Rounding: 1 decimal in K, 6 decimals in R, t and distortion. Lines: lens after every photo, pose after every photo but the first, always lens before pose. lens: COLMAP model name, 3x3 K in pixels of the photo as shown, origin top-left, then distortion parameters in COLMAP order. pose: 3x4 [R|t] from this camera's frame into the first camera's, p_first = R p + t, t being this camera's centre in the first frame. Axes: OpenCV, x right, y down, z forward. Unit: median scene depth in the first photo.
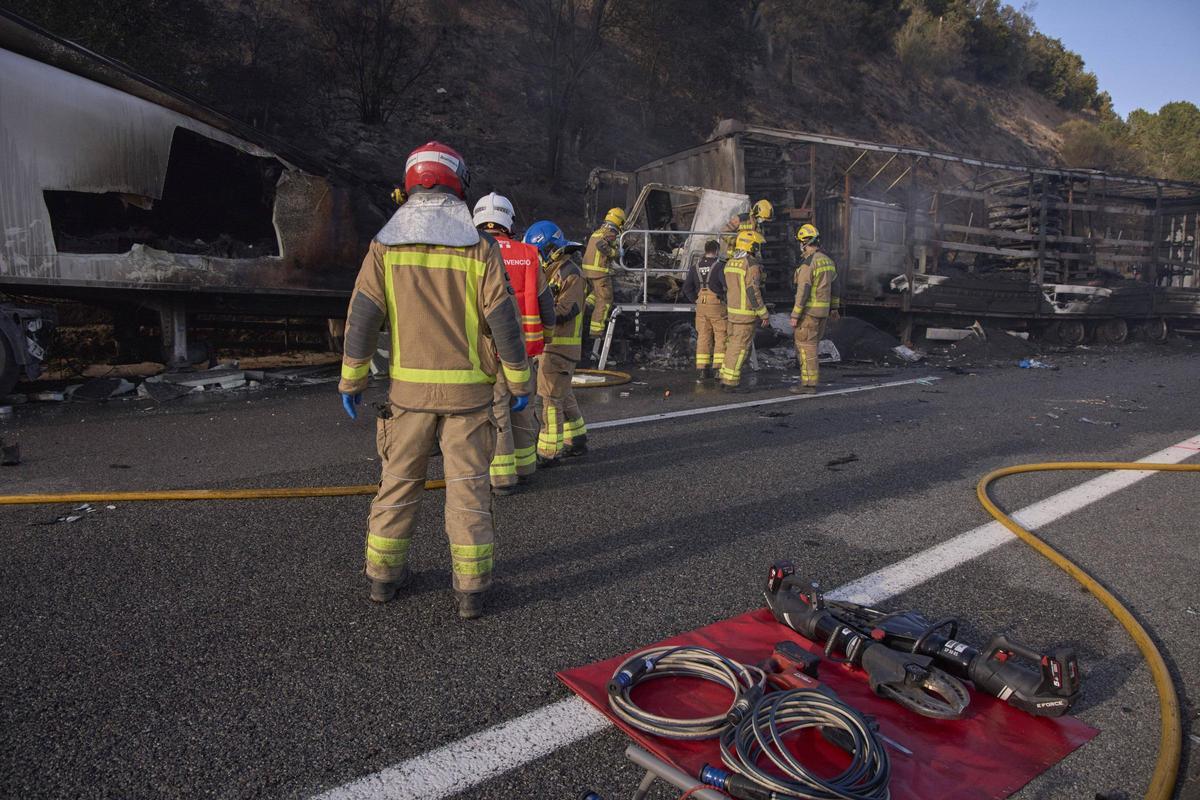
lens RADIAL K [[865.8, 0, 572.2], [0, 865.8, 404.4], [0, 0, 1]] dist [-0.098657, 0.067680]
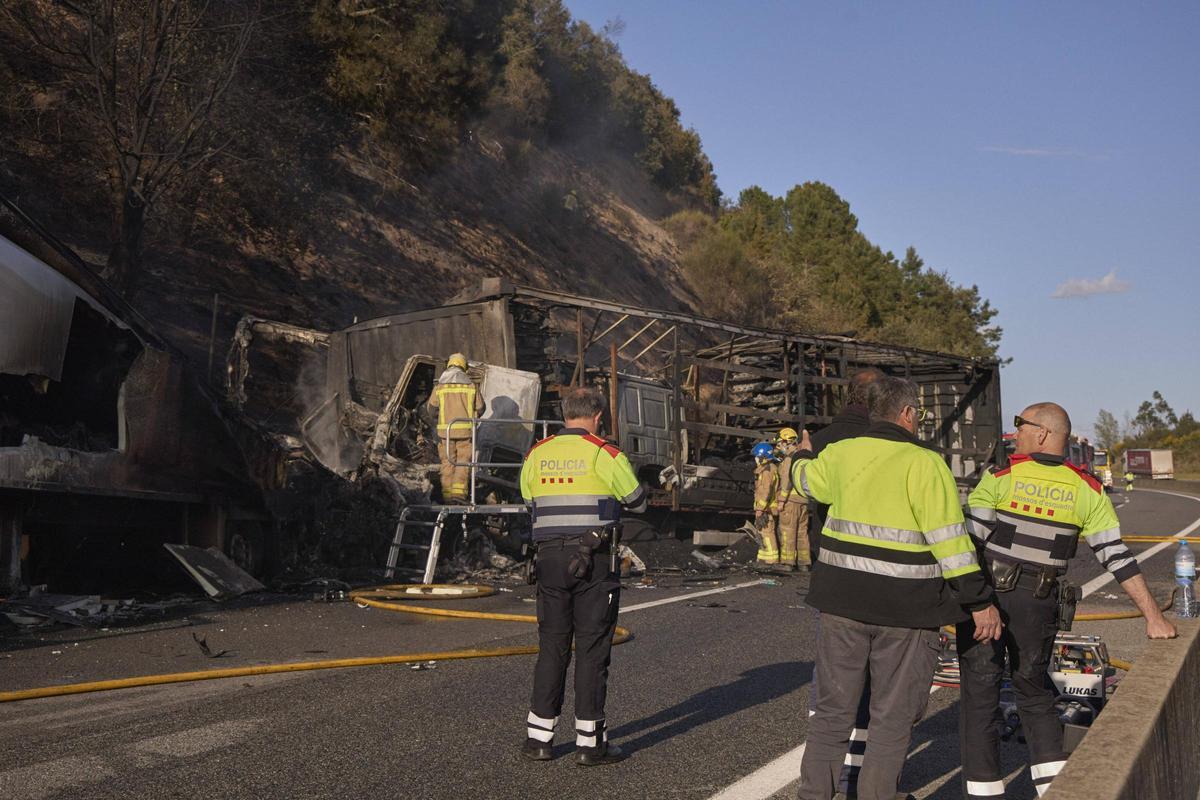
lens RADIAL K [[1888.1, 0, 600.0], [0, 1888.1, 400.0], [0, 0, 1]] dist [0.247525, 0.106905]
pose [[0.865908, 0.013500, 0.500020, -0.534830], [0.076747, 0.984213, -0.159479, 0.063684], [-0.494280, 0.176470, 0.851203, -0.475663]]
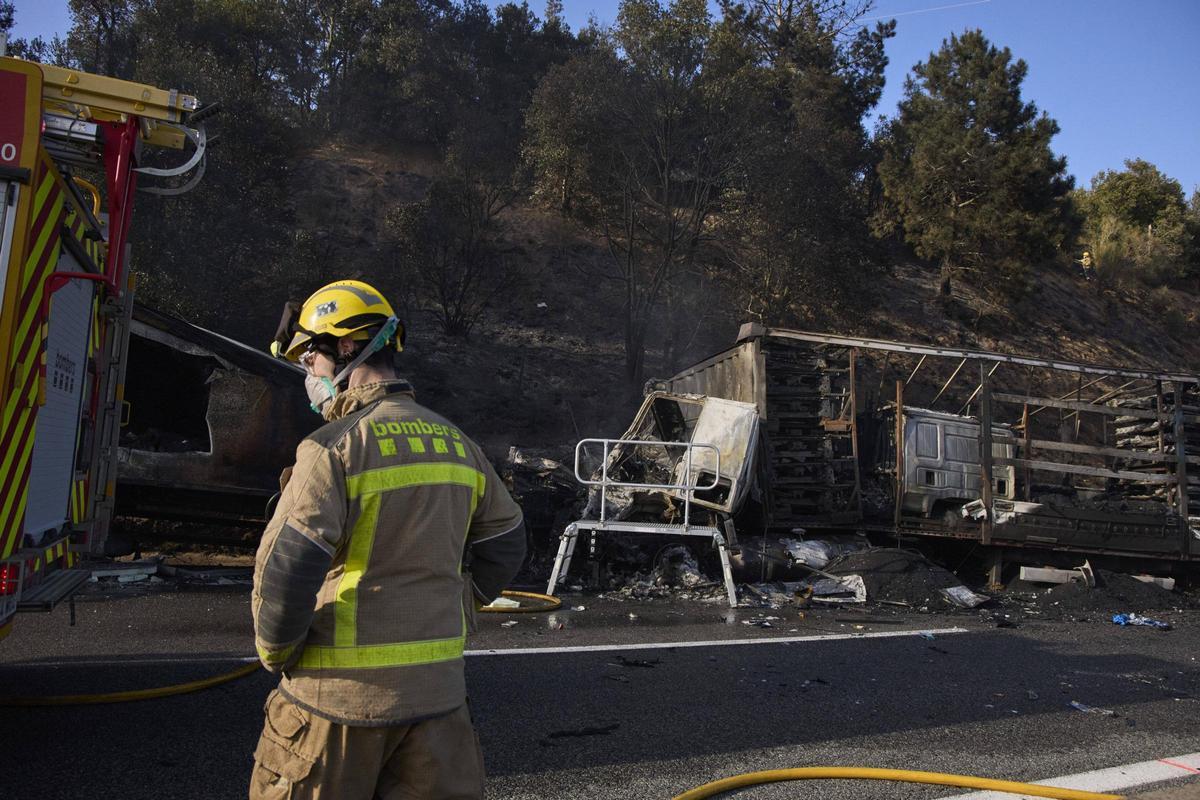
lens RADIAL K [[865.8, 0, 572.2], [0, 865.8, 404.4], [0, 0, 1]] dist [-0.098657, 0.067680]
pose [[0.965564, 0.012188, -0.259880, 0.206004], [-0.076060, 0.968485, -0.237175, -0.015266], [0.248799, 0.248774, 0.936061, 0.099876]]
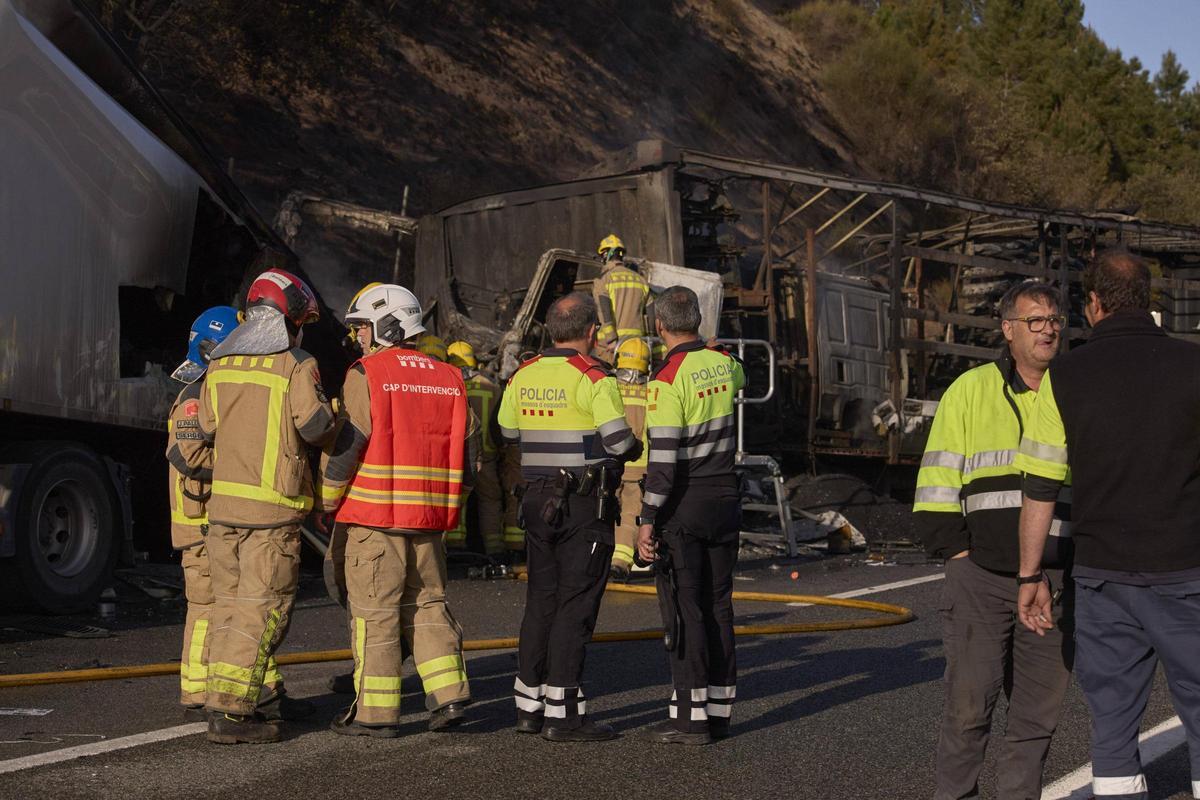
lens RADIAL K [[3166.6, 0, 599.5], [0, 3166.6, 415.9], [0, 0, 1]] dist [0.114727, -0.560535]
pose [[0.869505, -0.009023, 0.493841, -0.784514], [0.079287, 0.989417, -0.121524, 0.096104], [-0.487518, 0.144820, 0.861019, -0.697118]]
